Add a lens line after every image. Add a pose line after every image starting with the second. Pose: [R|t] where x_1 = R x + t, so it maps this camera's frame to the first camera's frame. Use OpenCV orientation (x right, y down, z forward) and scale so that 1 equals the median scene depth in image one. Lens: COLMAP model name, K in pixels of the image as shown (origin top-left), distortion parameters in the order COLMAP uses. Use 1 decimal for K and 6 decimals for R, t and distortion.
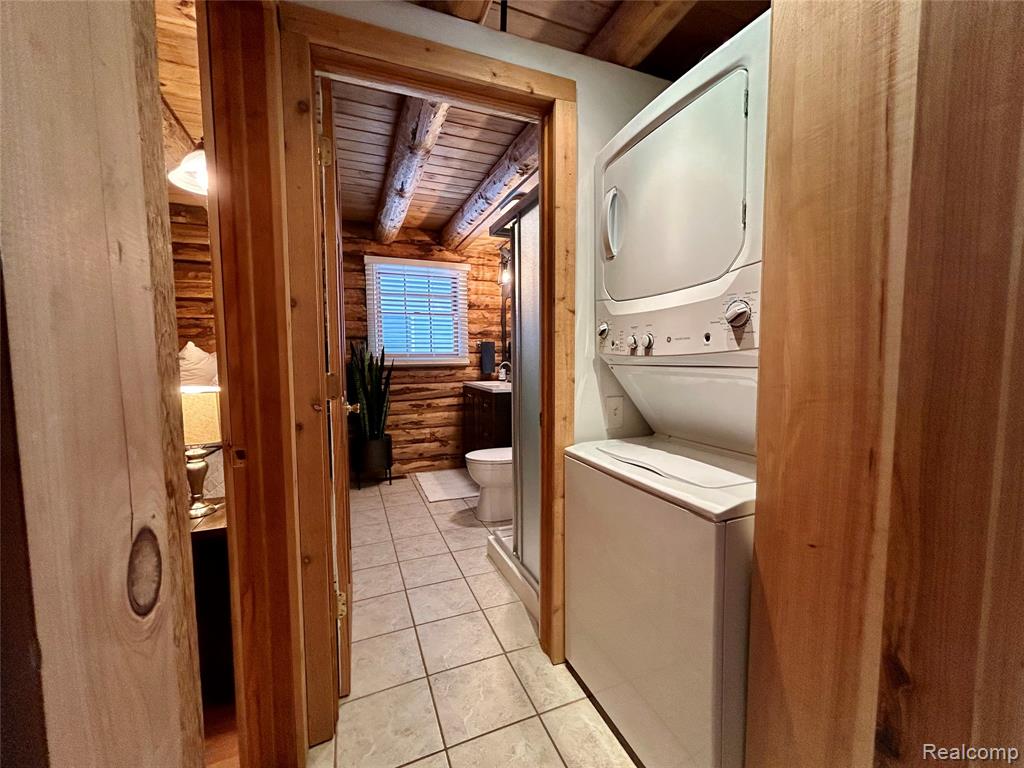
lens RADIAL K [[418.1, 0, 515.8], [0, 418.1, 384.3], [0, 0, 1]] dist [-0.003181, 0.000911]
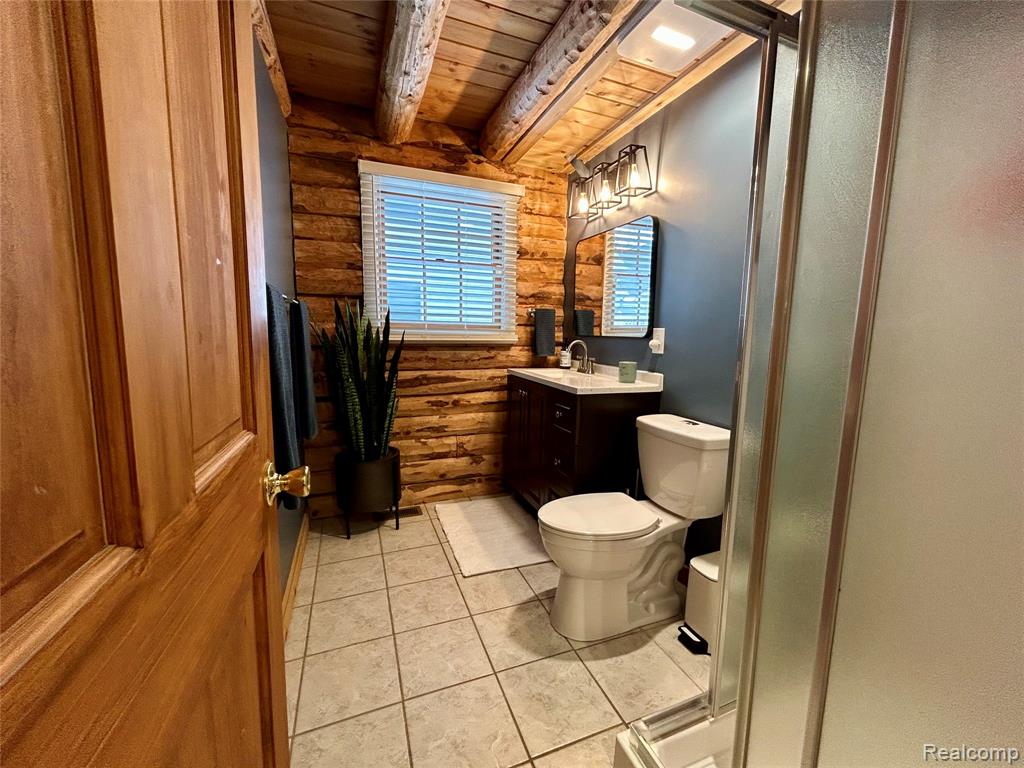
lens RADIAL K [[418.1, 0, 513.2], [0, 418.1, 385.1], [0, 0, 1]] dist [-0.003181, 0.000911]
pose [[0.999512, 0.026610, -0.016332, -0.109588], [-0.025626, 0.998001, 0.057764, -0.019209], [0.017836, -0.057317, 0.998197, 0.349750]]
